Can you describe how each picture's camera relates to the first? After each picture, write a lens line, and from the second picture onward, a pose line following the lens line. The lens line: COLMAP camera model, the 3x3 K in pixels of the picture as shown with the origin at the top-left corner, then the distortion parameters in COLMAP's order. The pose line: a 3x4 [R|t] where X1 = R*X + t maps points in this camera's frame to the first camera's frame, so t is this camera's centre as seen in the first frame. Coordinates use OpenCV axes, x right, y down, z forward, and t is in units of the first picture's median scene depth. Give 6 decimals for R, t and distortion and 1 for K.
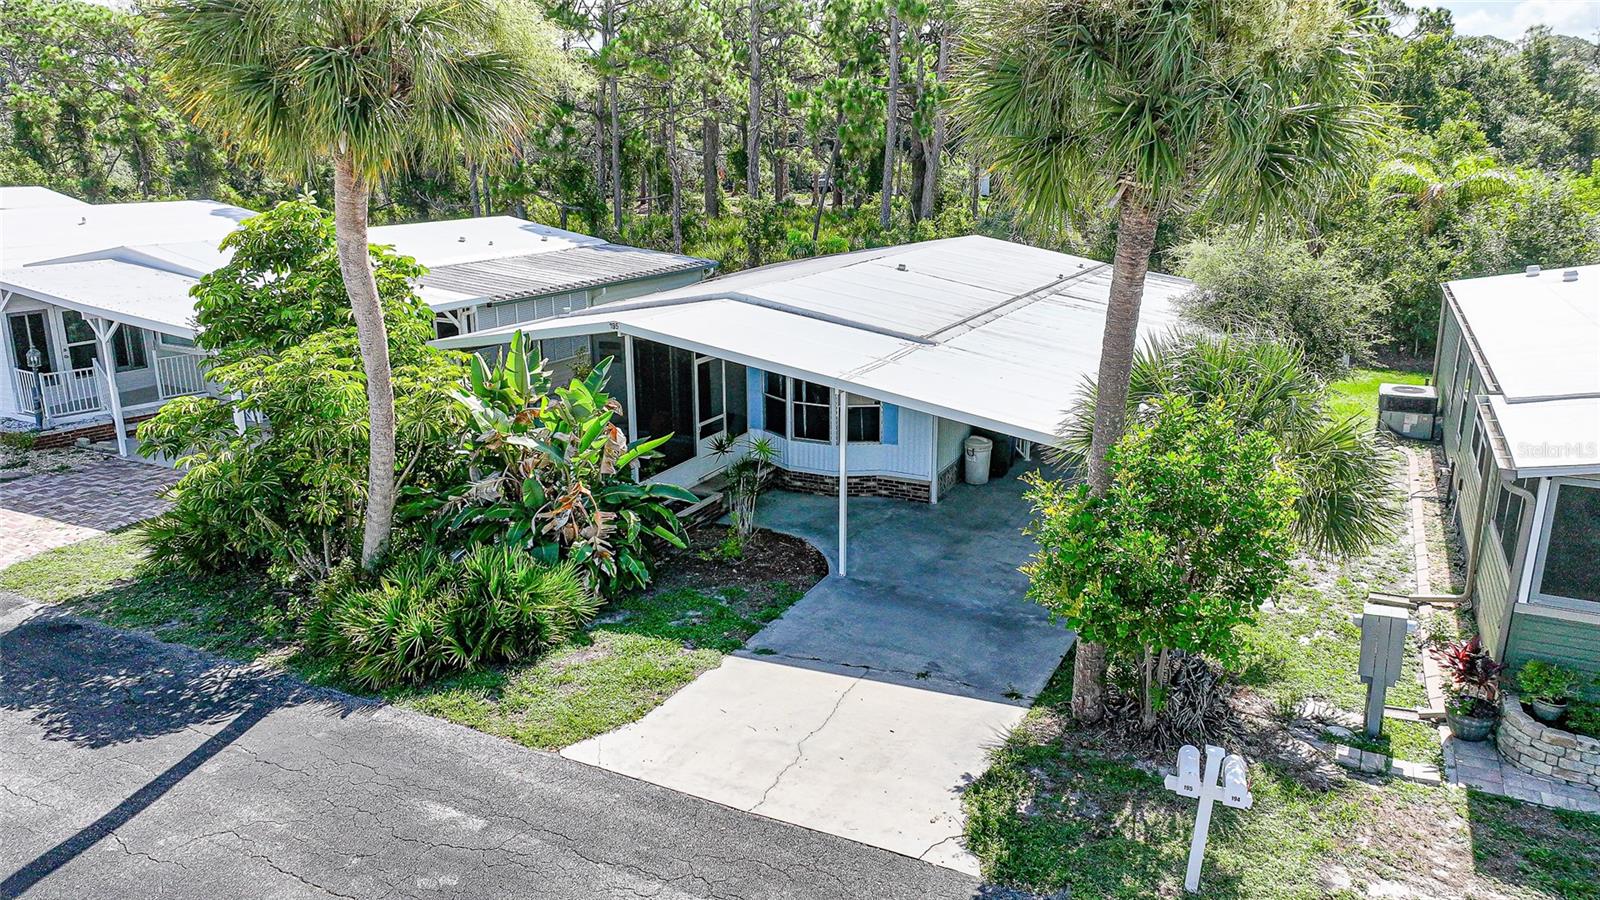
lens RADIAL K [[1117.2, 0, 808.1], [0, 1117.2, 443.0], [0, 0, 1]] dist [0.002584, 0.007828]
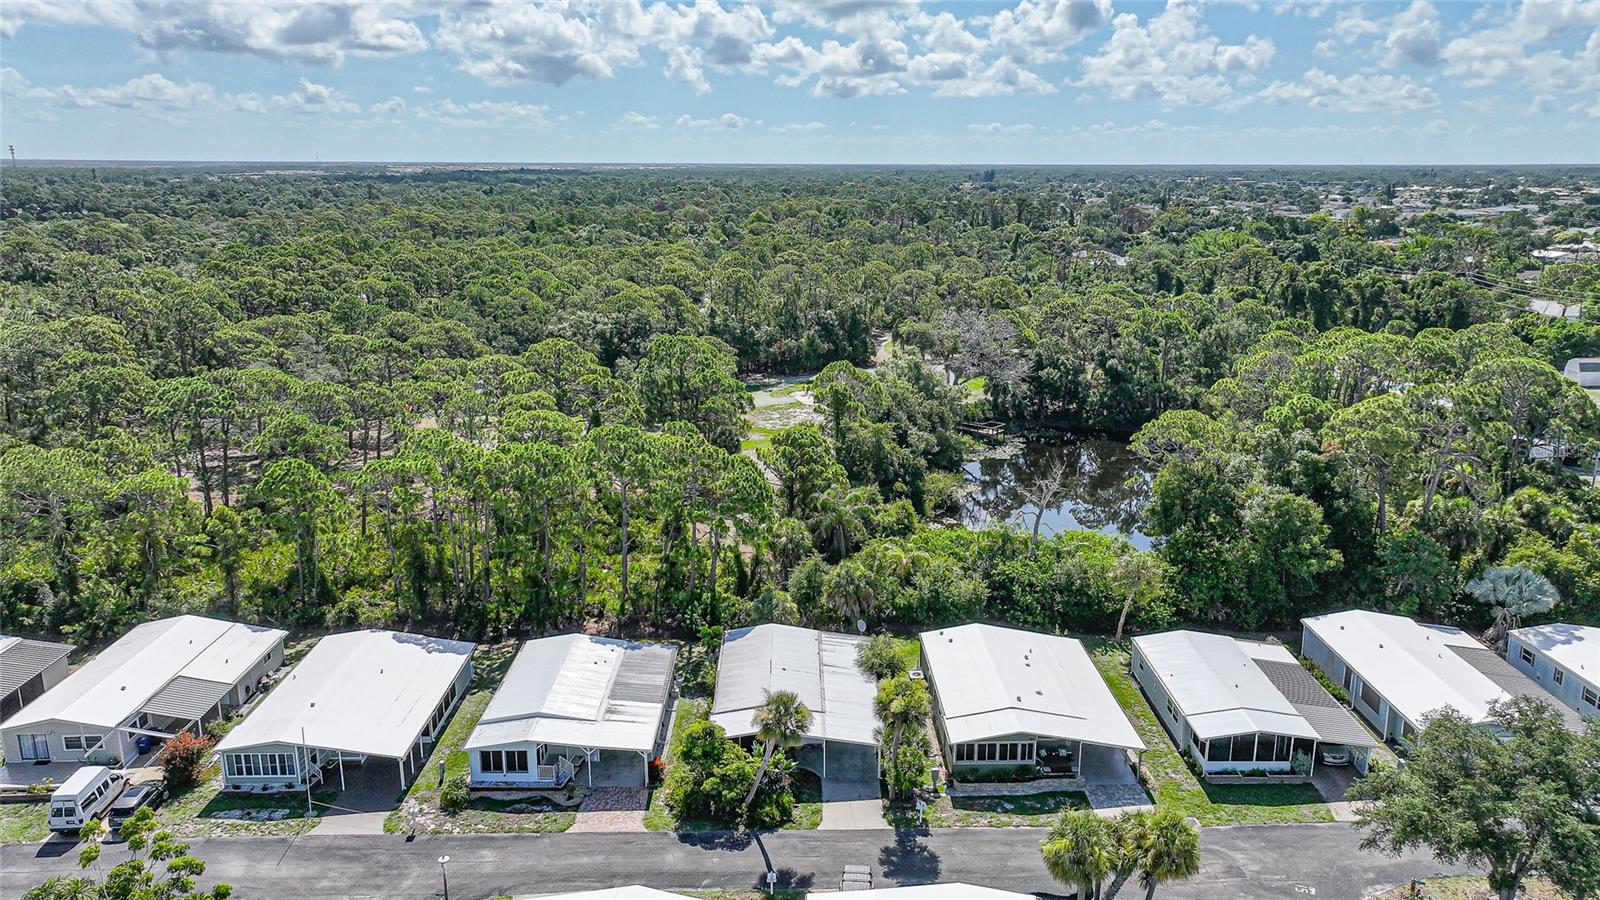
lens RADIAL K [[1117.2, 0, 808.1], [0, 1117.2, 443.0], [0, 0, 1]] dist [0.002584, 0.007828]
pose [[0.886597, -0.112306, 0.448701, -2.205363], [0.120225, 0.992687, 0.010907, -1.481818], [-0.446645, 0.044275, 0.893615, -3.527839]]
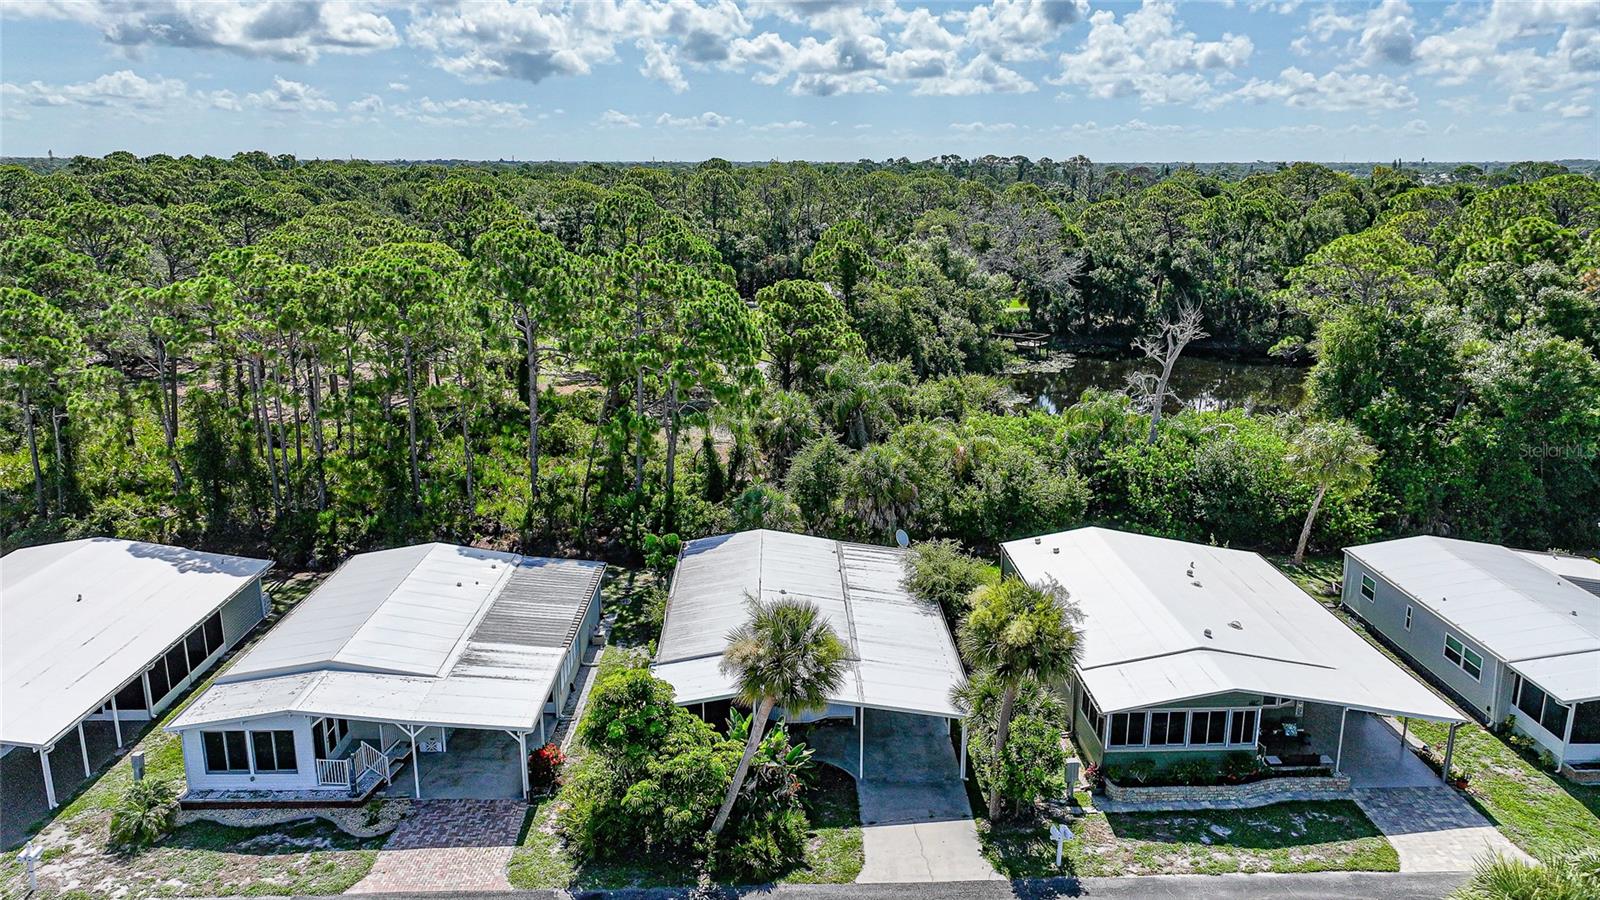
lens RADIAL K [[1117.2, 0, 808.1], [0, 1117.2, 443.0], [0, 0, 1]] dist [0.002584, 0.007828]
pose [[0.878845, -0.113960, 0.463297, -1.291615], [0.122227, 0.992426, 0.012257, -0.749220], [-0.461185, 0.045856, 0.886118, -1.286775]]
